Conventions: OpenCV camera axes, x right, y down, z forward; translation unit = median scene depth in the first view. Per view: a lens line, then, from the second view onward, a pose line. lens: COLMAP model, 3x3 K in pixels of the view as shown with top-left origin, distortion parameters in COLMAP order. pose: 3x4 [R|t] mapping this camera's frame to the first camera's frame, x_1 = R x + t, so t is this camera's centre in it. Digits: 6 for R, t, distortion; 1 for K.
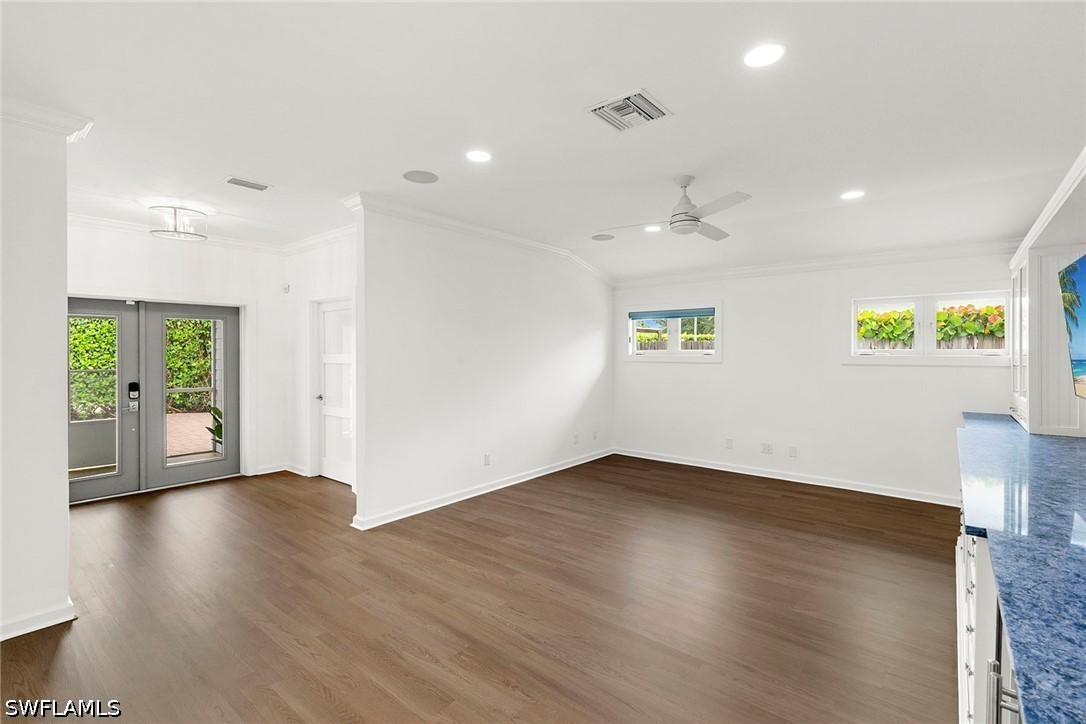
lens RADIAL K [[486.7, 0, 549.0], [0, 486.7, 350.9], [0, 0, 1]] dist [0.007225, -0.000276]
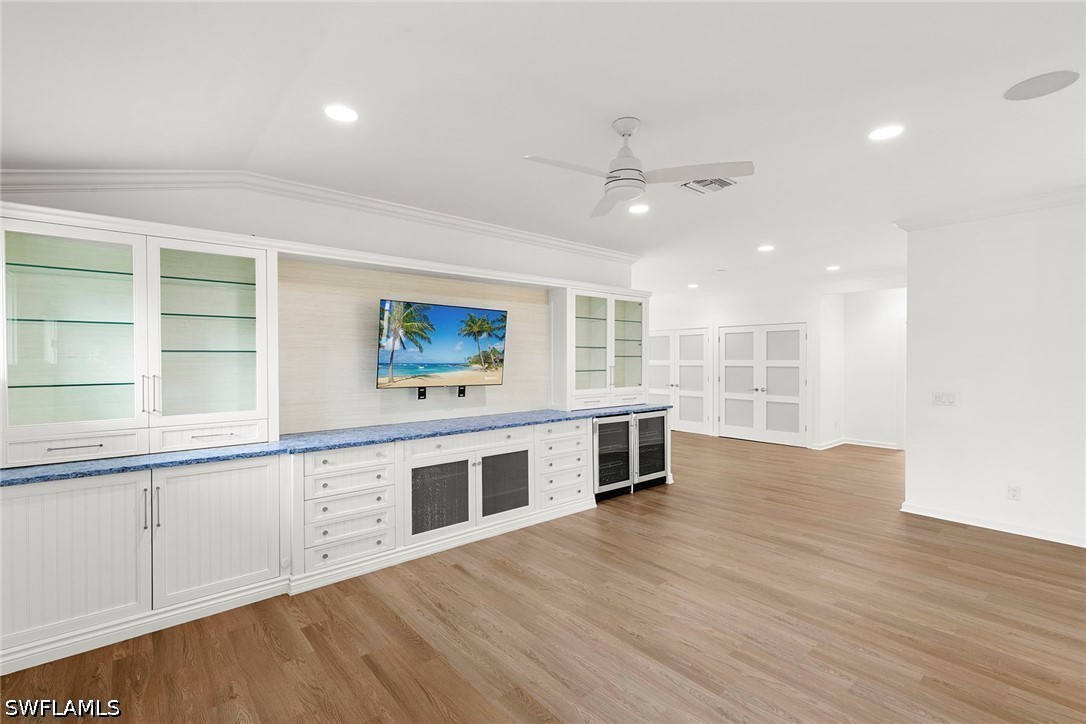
lens RADIAL K [[486.7, 0, 542.1], [0, 486.7, 360.4], [0, 0, 1]] dist [0.007225, -0.000276]
pose [[-0.982323, 0.000374, 0.187193, 0.182497], [0.000723, 0.999998, 0.001797, 0.002997], [-0.187192, 0.001901, -0.982321, 1.223477]]
